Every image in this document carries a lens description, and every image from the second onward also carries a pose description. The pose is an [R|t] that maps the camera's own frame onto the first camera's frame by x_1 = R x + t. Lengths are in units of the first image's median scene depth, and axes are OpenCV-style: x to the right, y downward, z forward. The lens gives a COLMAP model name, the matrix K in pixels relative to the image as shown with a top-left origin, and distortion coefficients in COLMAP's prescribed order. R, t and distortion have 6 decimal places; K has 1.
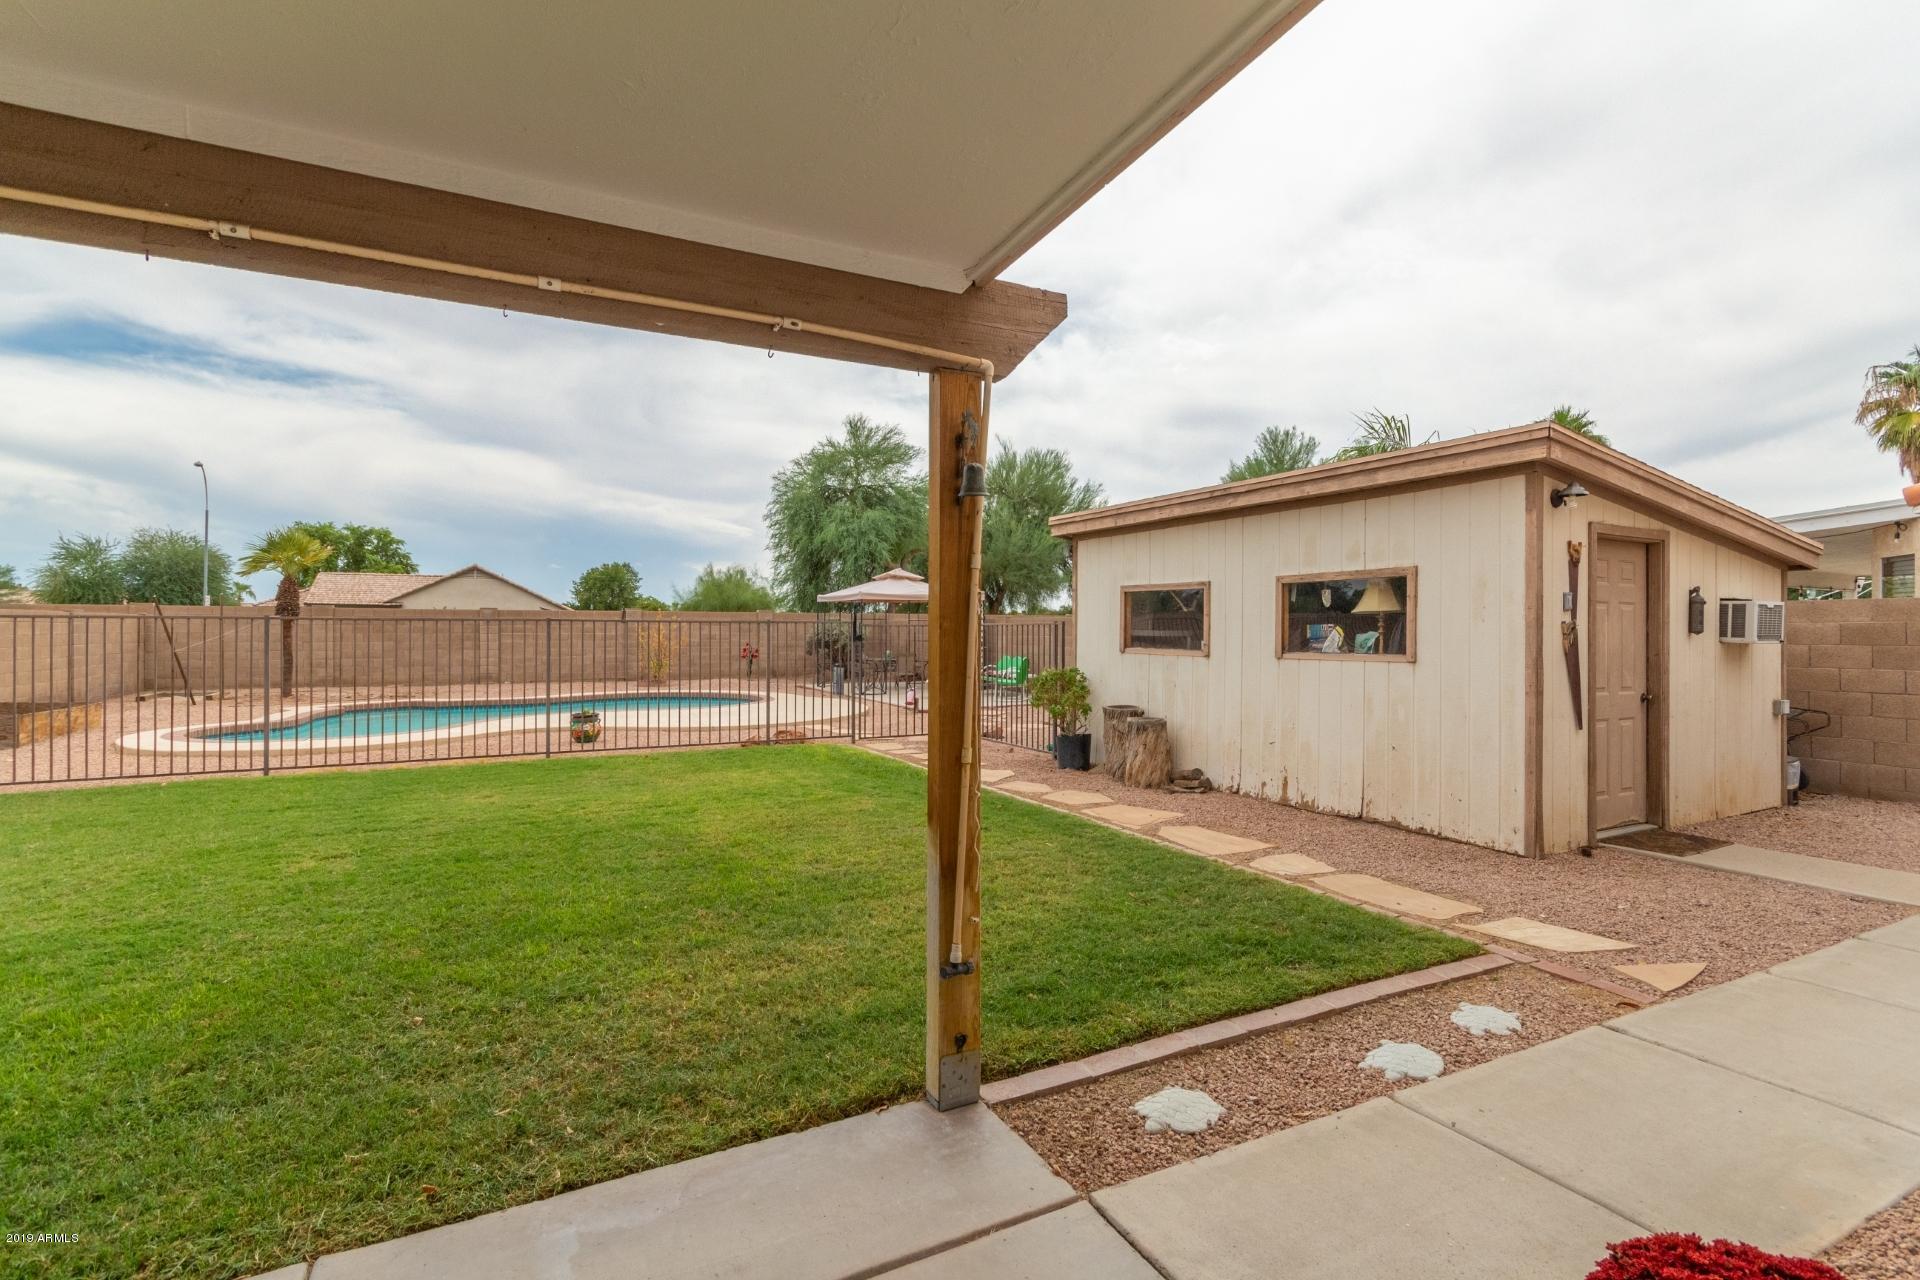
lens RADIAL K [[912.8, 0, 957.6], [0, 912.8, 628.7], [0, 0, 1]] dist [0.003998, 0.001548]
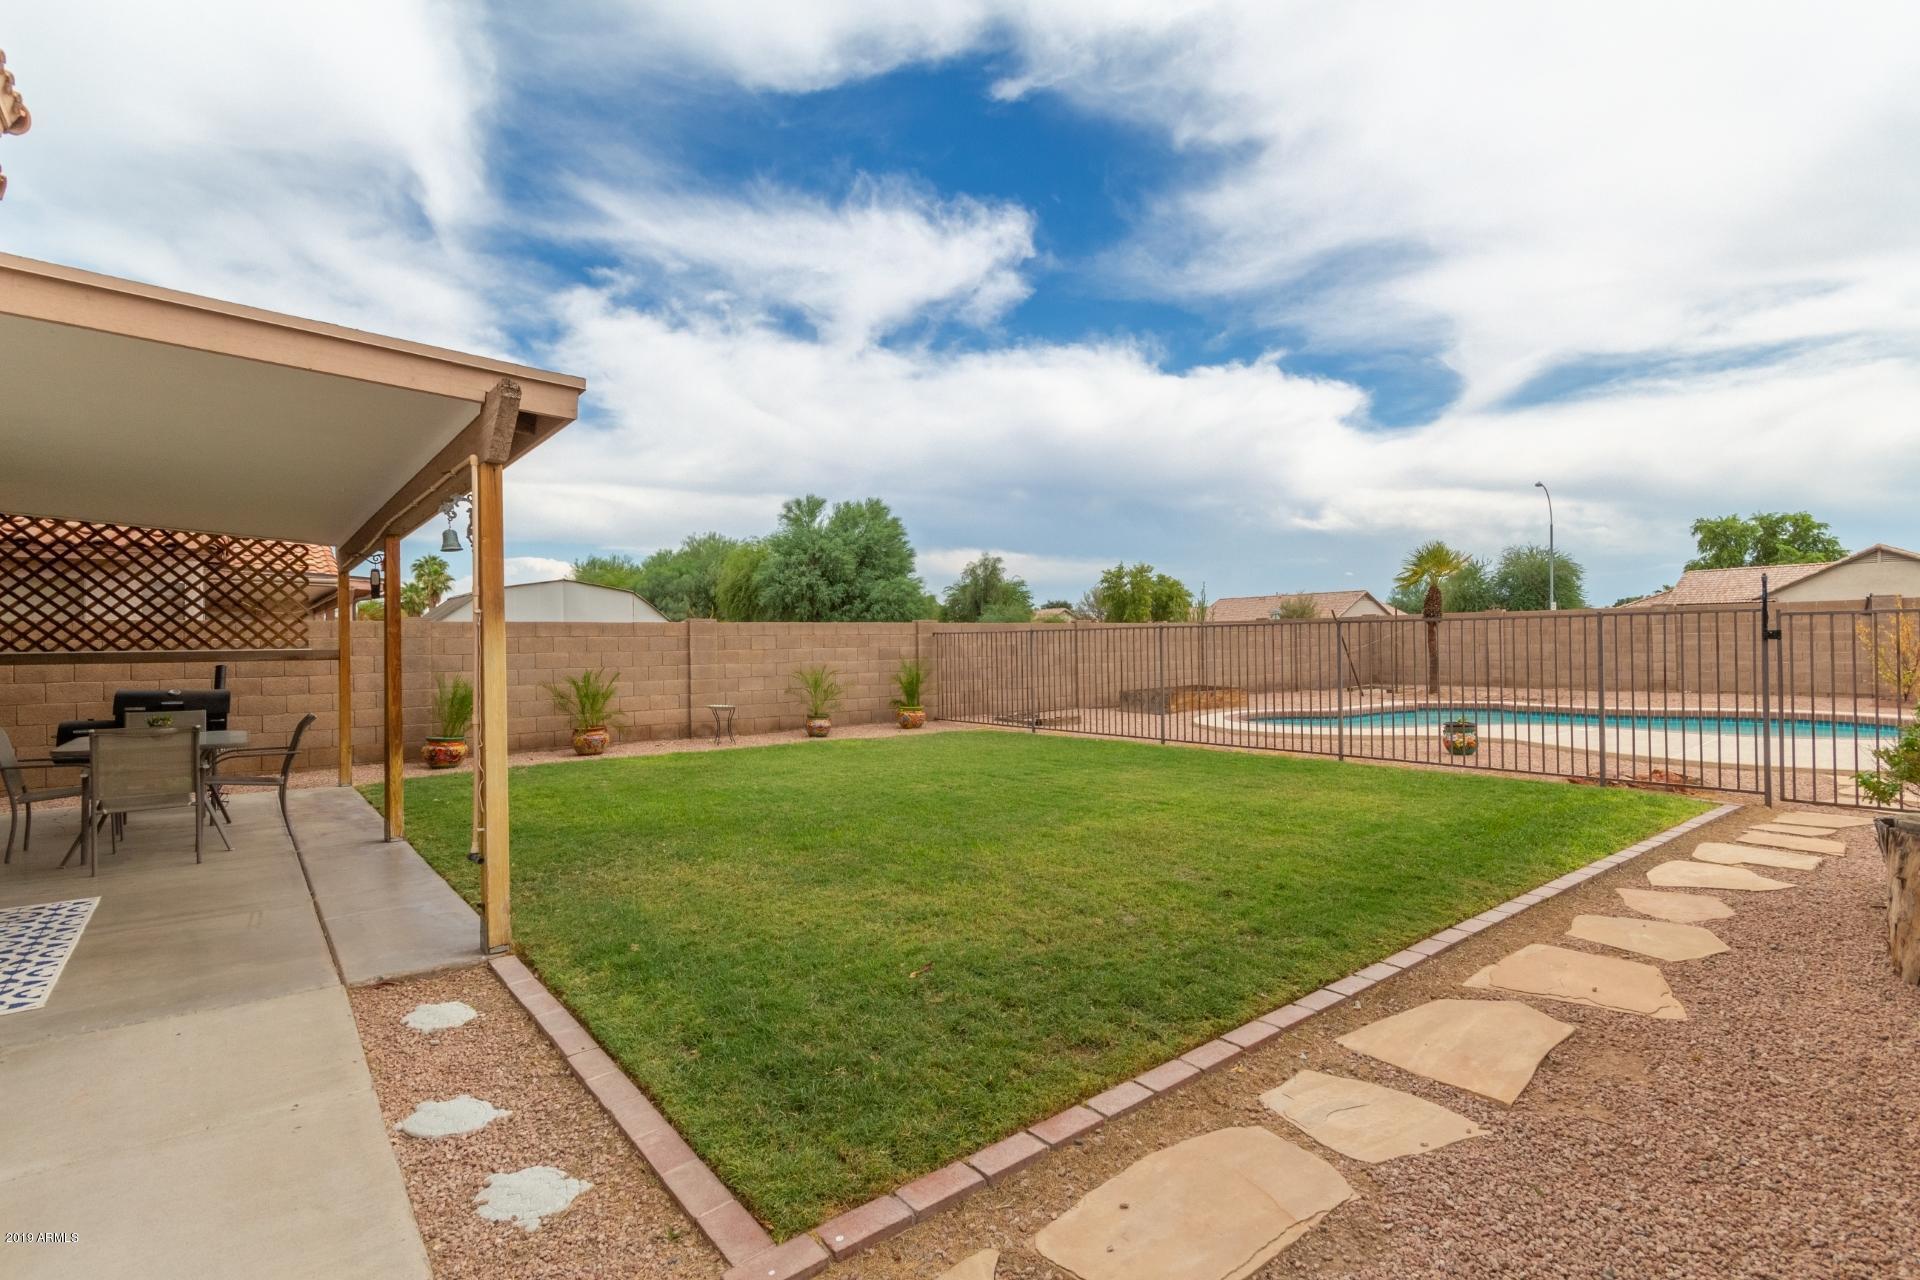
lens RADIAL K [[912.8, 0, 957.2], [0, 912.8, 654.0], [0, 0, 1]] dist [0.003998, 0.001548]
pose [[0.197573, 0.007922, -0.980256, 0.199083], [0.015440, 0.999818, 0.011192, 0.004492], [0.980167, -0.017347, 0.197415, 0.182123]]
